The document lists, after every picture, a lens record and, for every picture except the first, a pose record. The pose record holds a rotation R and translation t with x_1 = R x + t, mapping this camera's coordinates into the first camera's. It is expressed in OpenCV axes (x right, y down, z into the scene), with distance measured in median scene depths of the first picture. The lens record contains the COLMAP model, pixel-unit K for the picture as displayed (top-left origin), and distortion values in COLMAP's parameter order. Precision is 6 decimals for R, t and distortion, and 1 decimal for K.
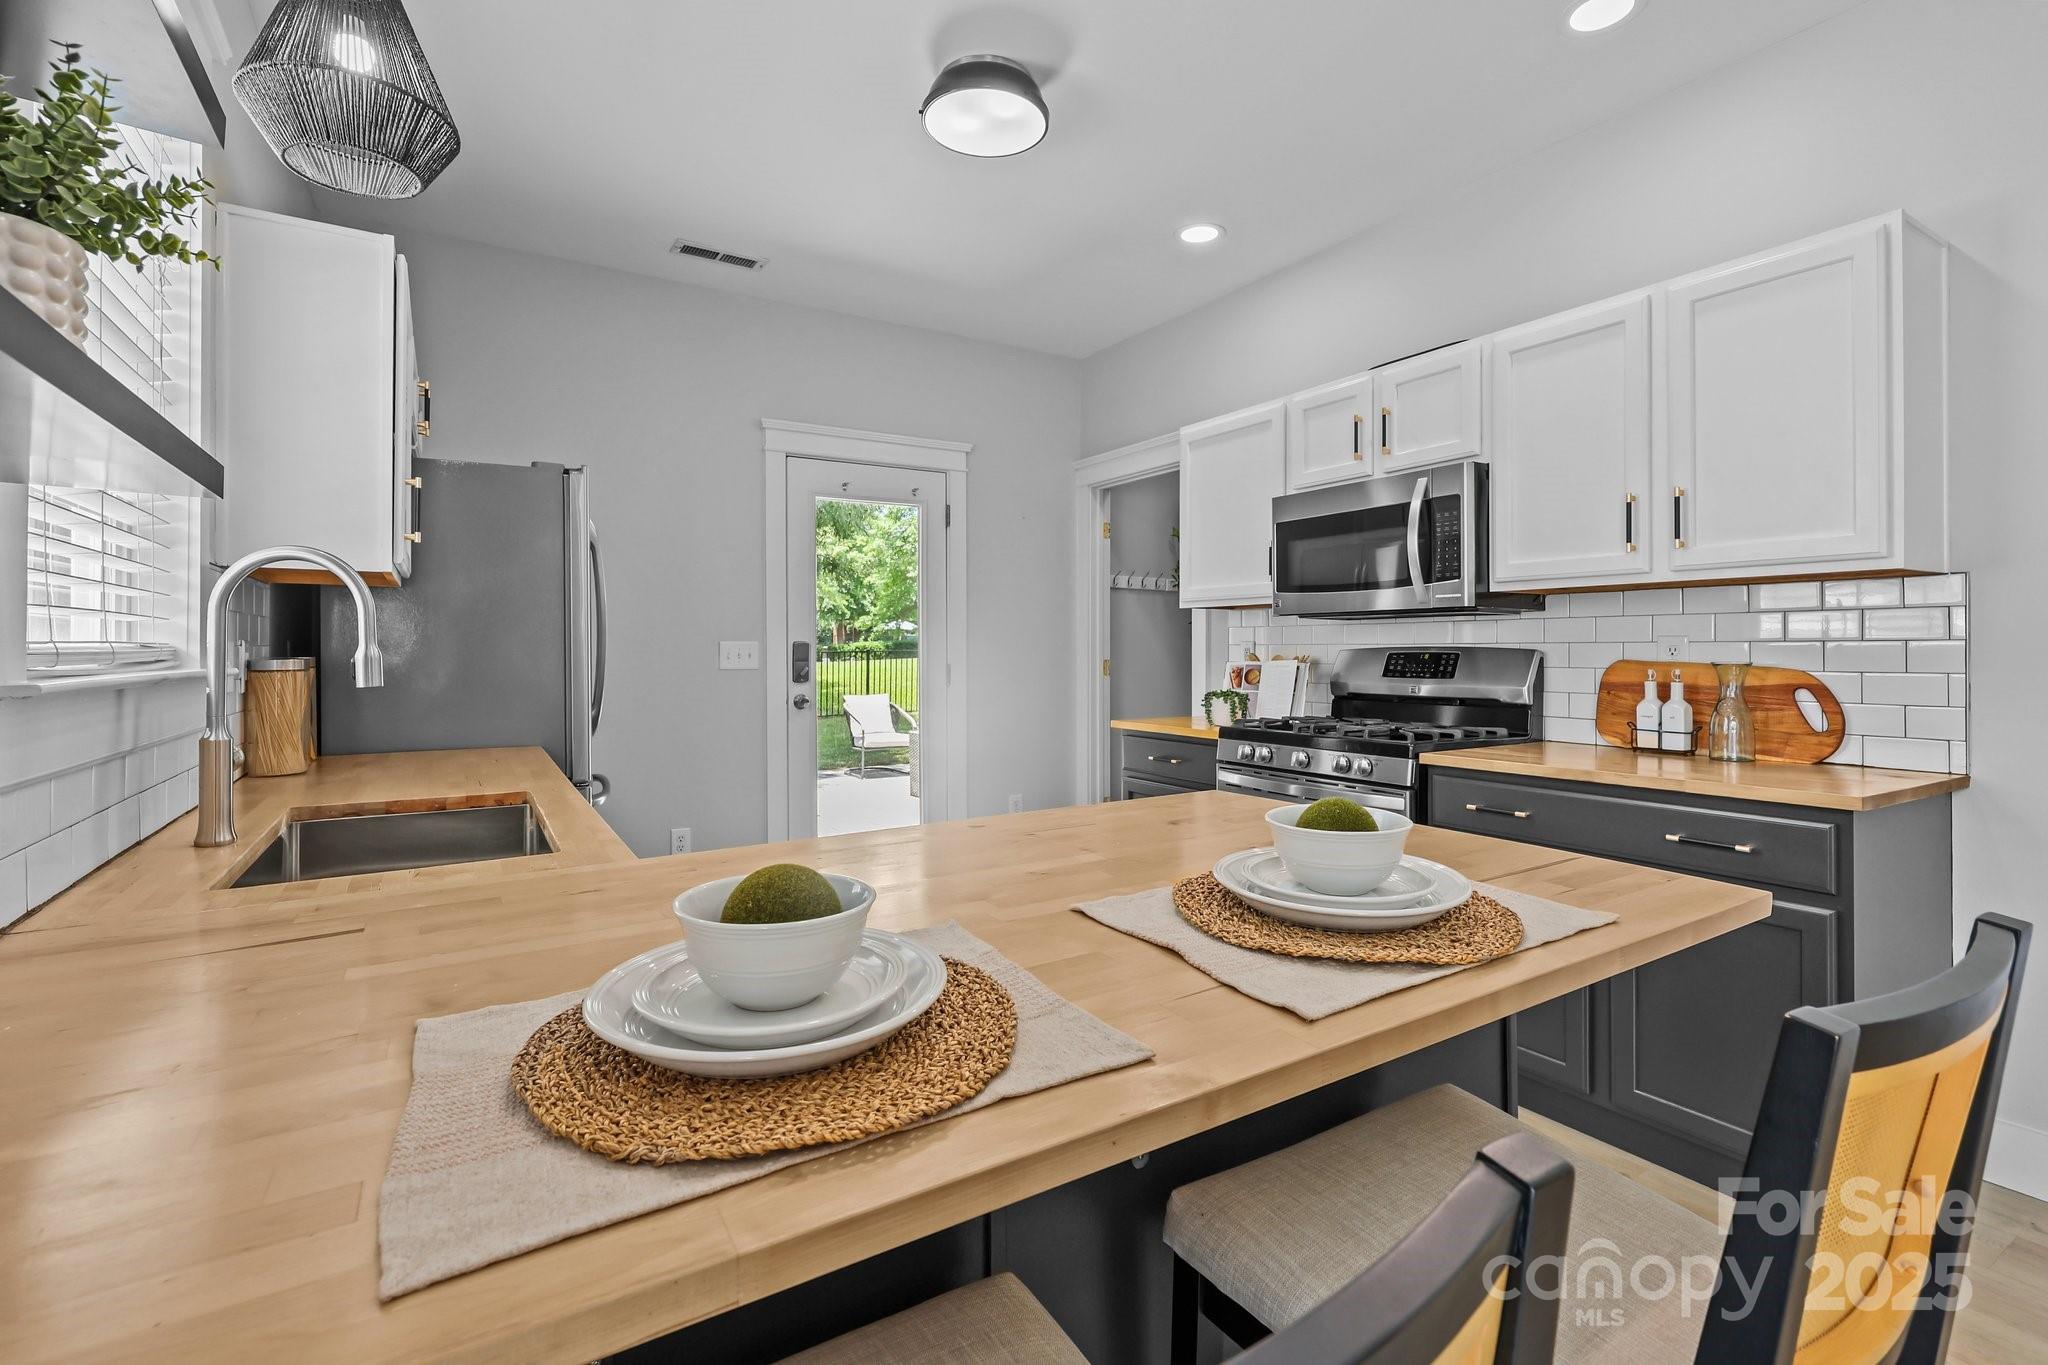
lens RADIAL K [[939.6, 0, 1025.5], [0, 939.6, 648.6], [0, 0, 1]] dist [-0.002678, -0.000032]
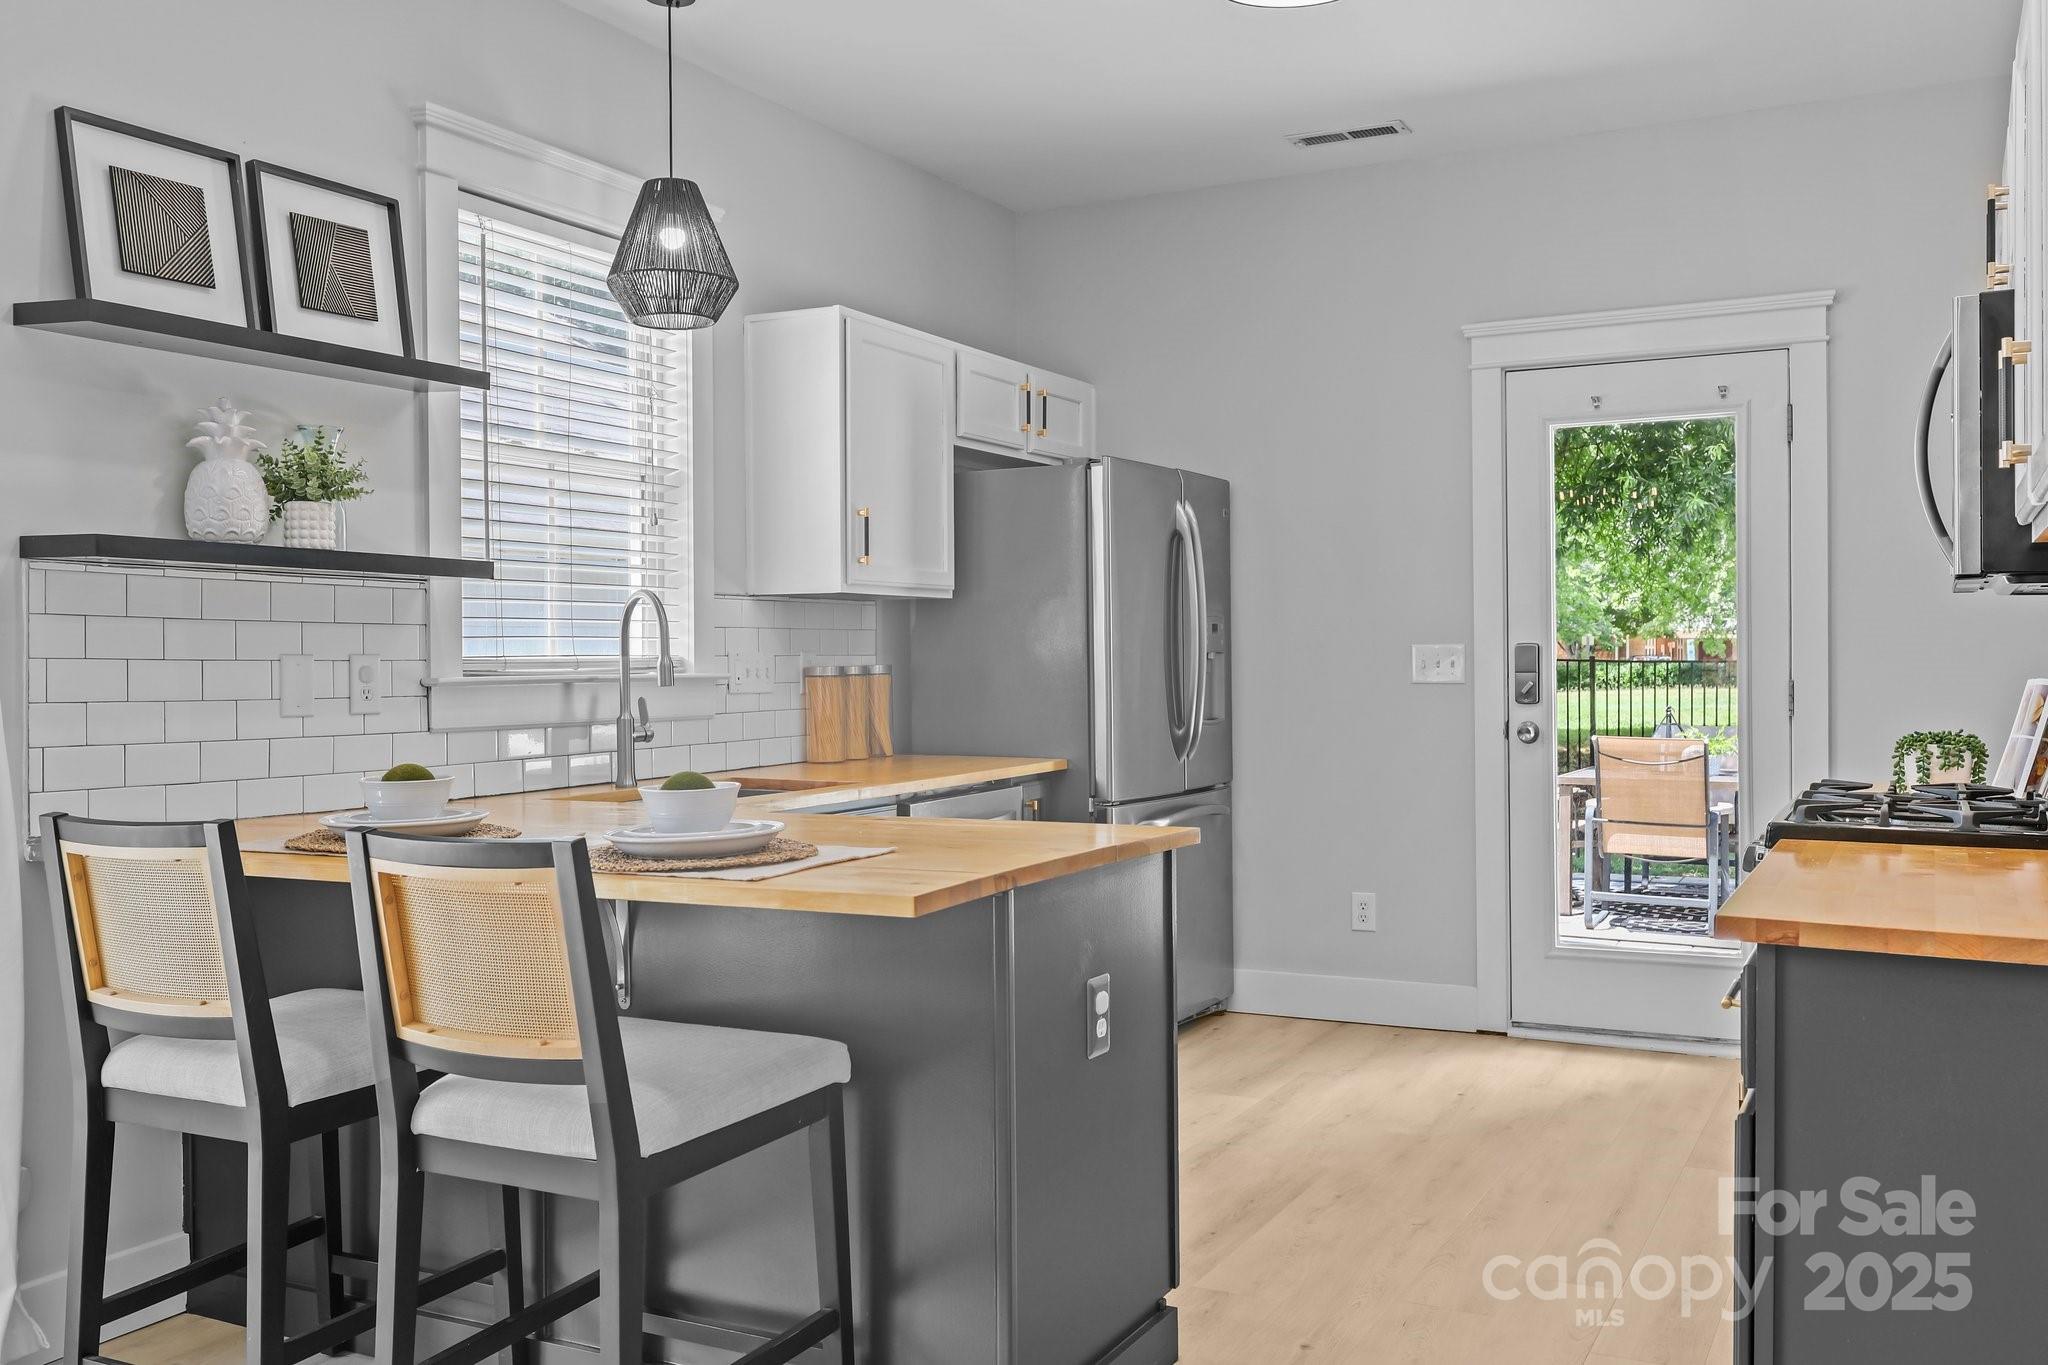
lens RADIAL K [[1799.5, 0, 1027.6], [0, 1799.5, 678.7], [0, 0, 1]] dist [0.015934, 0.005331]
pose [[0.517732, 0.009044, -0.855495, 0.705184], [0.010272, 0.999806, 0.016786, -0.007555], [0.855481, -0.017478, 0.517539, 0.019708]]
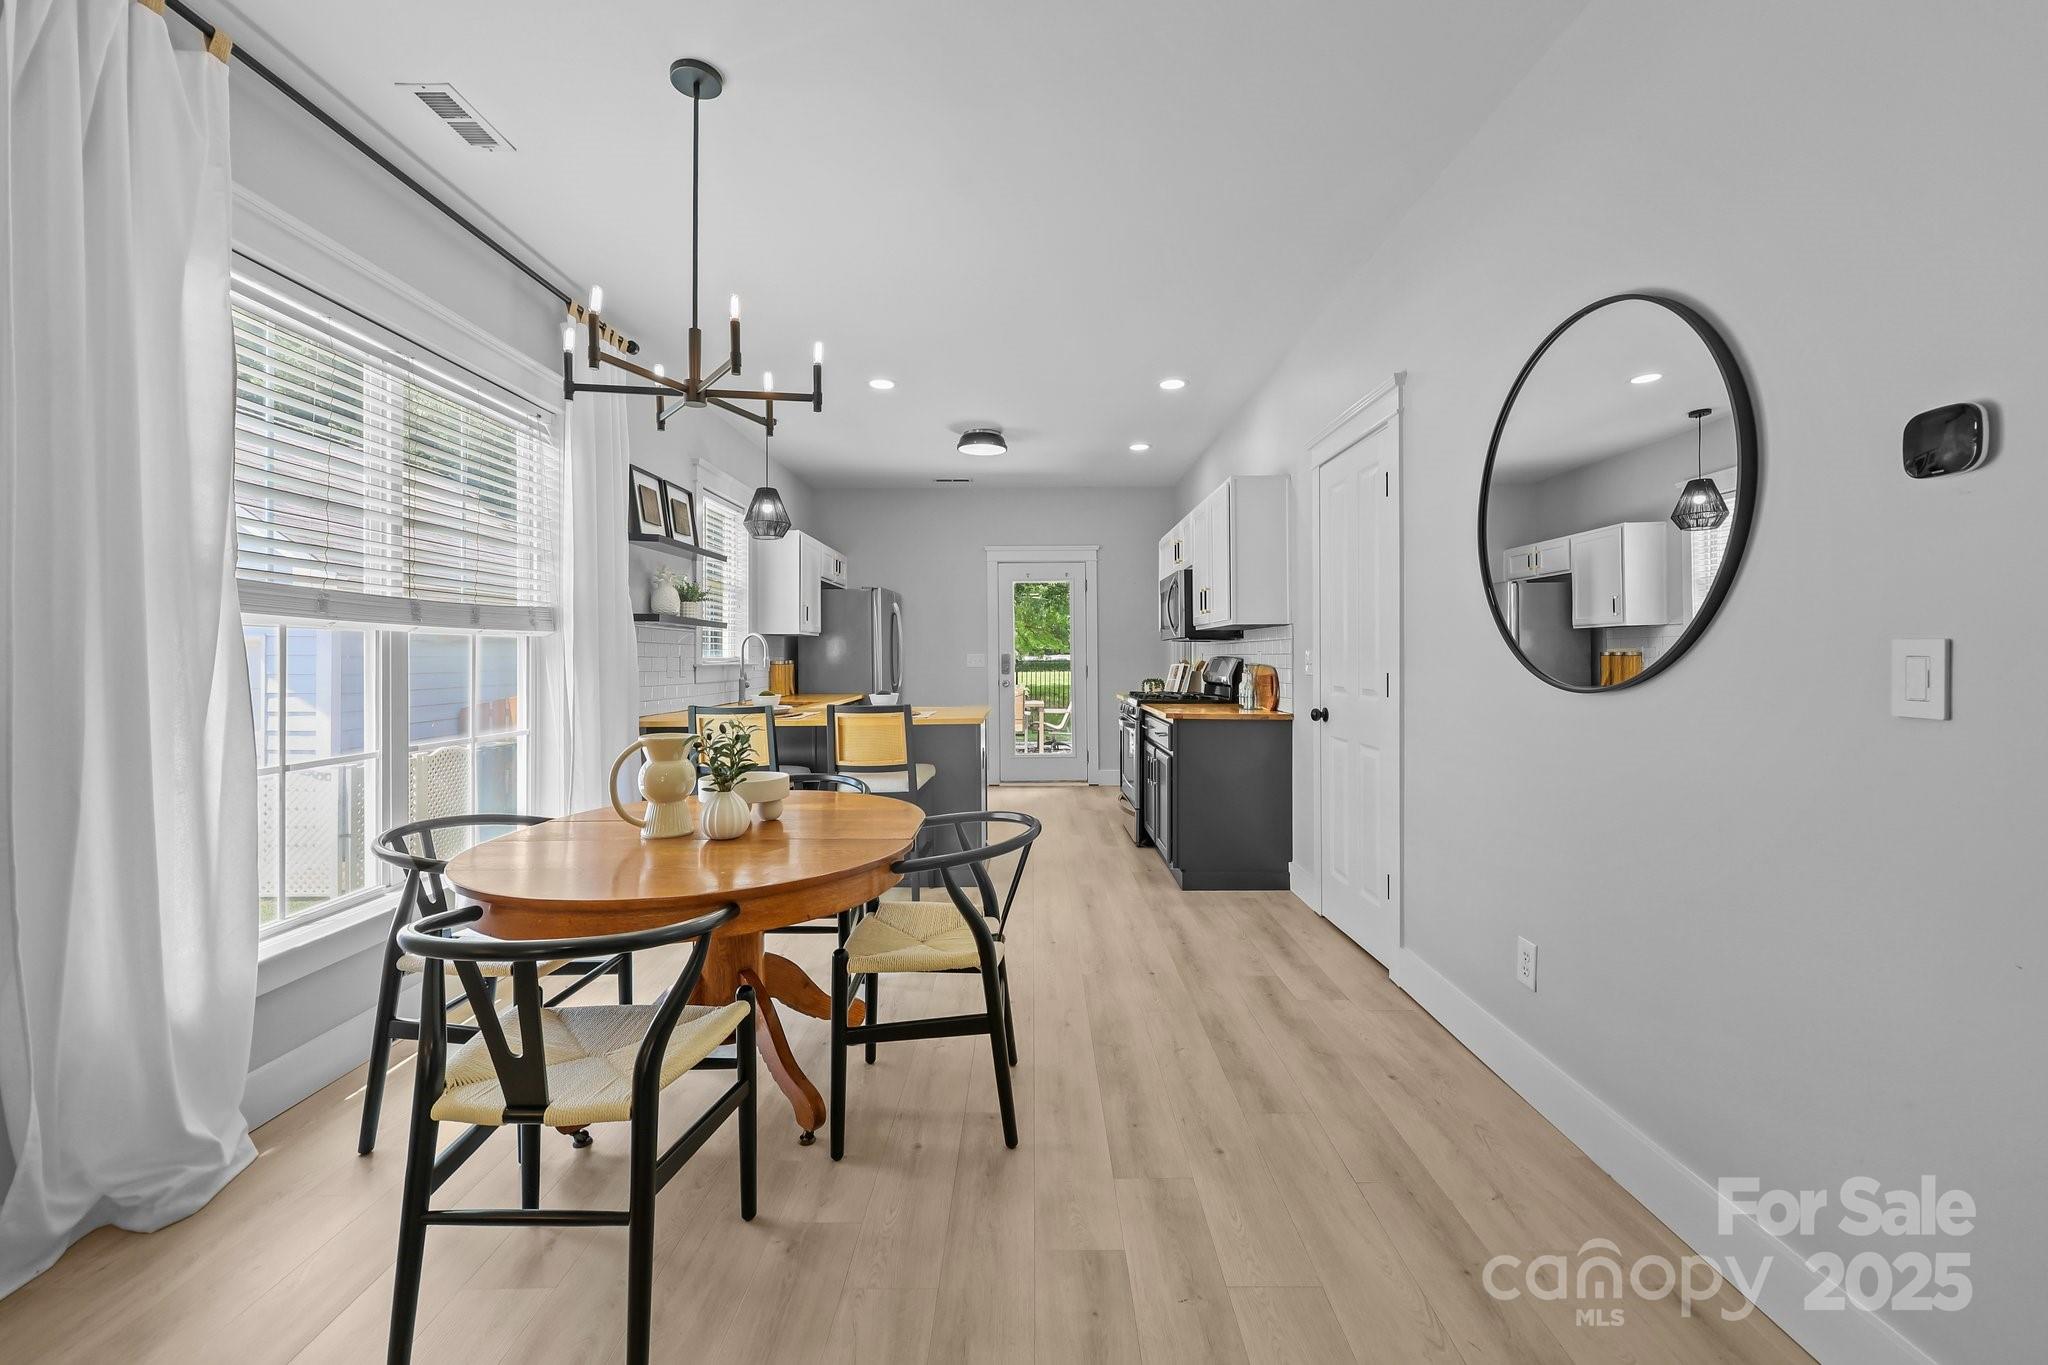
lens RADIAL K [[840.3, 0, 1021.7], [0, 840.3, 668.0], [0, 0, 1]] dist [0.000332, 0.000134]
pose [[0.846646, 0.003434, -0.532145, 0.780954], [0.006516, 0.999837, 0.016819, -0.007250], [0.532116, -0.017707, 0.846486, -0.537747]]
